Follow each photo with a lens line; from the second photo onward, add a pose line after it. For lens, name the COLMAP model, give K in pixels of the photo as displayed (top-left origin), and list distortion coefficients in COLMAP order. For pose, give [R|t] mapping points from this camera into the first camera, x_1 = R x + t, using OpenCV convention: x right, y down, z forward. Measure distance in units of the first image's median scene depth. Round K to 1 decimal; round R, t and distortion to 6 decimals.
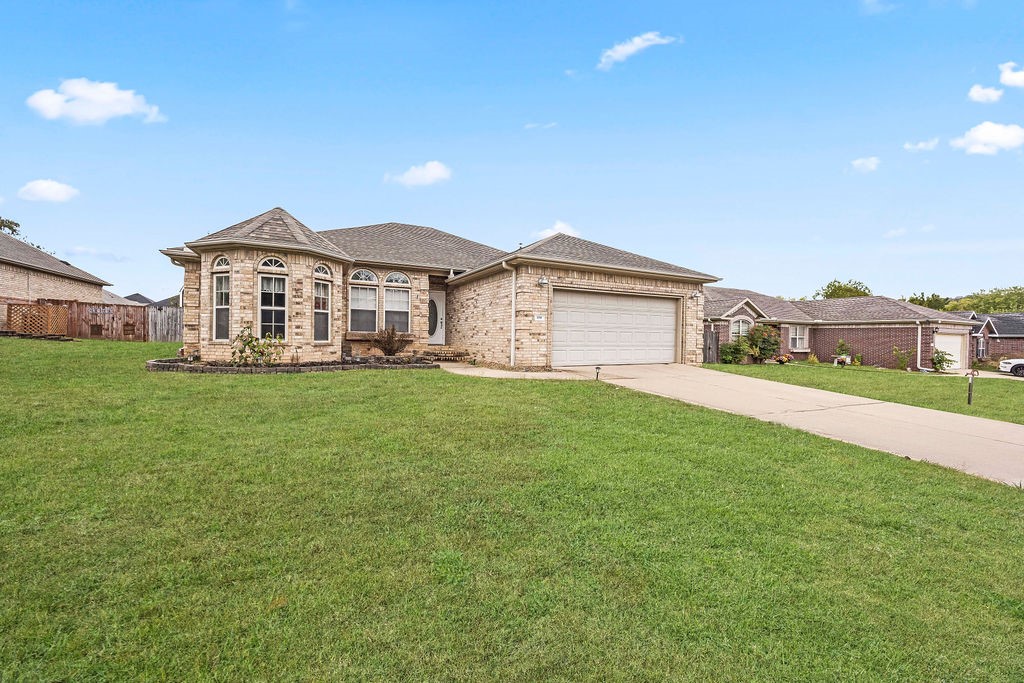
lens RADIAL K [[387.7, 0, 507.7], [0, 387.7, 336.7], [0, 0, 1]] dist [-0.000868, 0.000192]
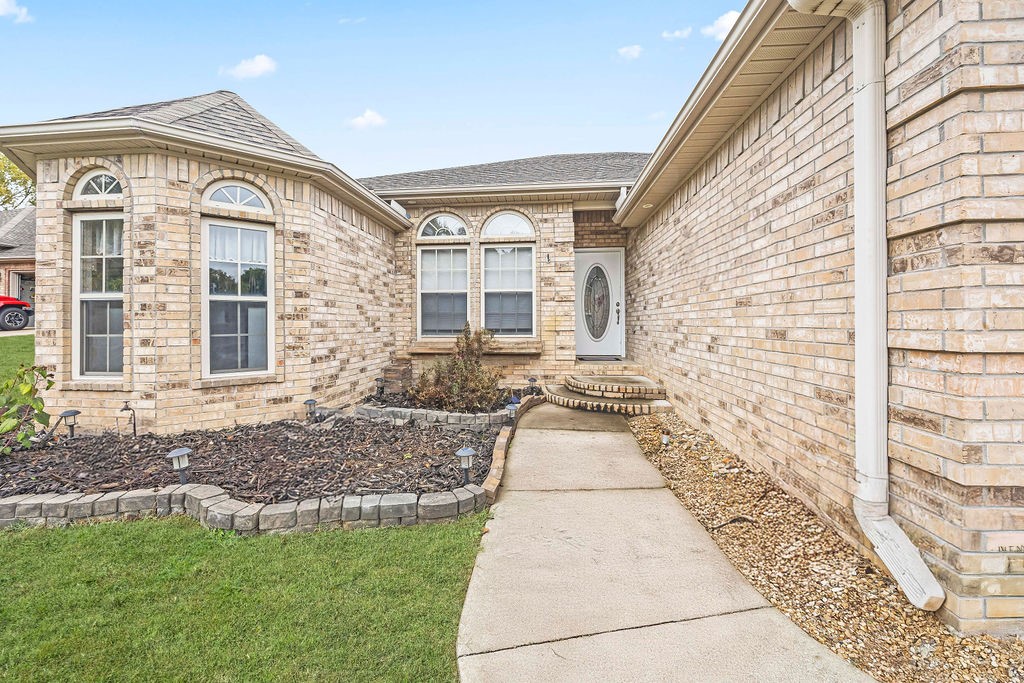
lens RADIAL K [[398.2, 0, 508.0], [0, 398.2, 321.9], [0, 0, 1]] dist [-0.000244, 0.000082]
pose [[0.841638, -0.020310, -0.539660, -0.025429], [0.016510, 0.999793, -0.011879, -0.030580], [0.539790, 0.001089, 0.841799, 0.764642]]
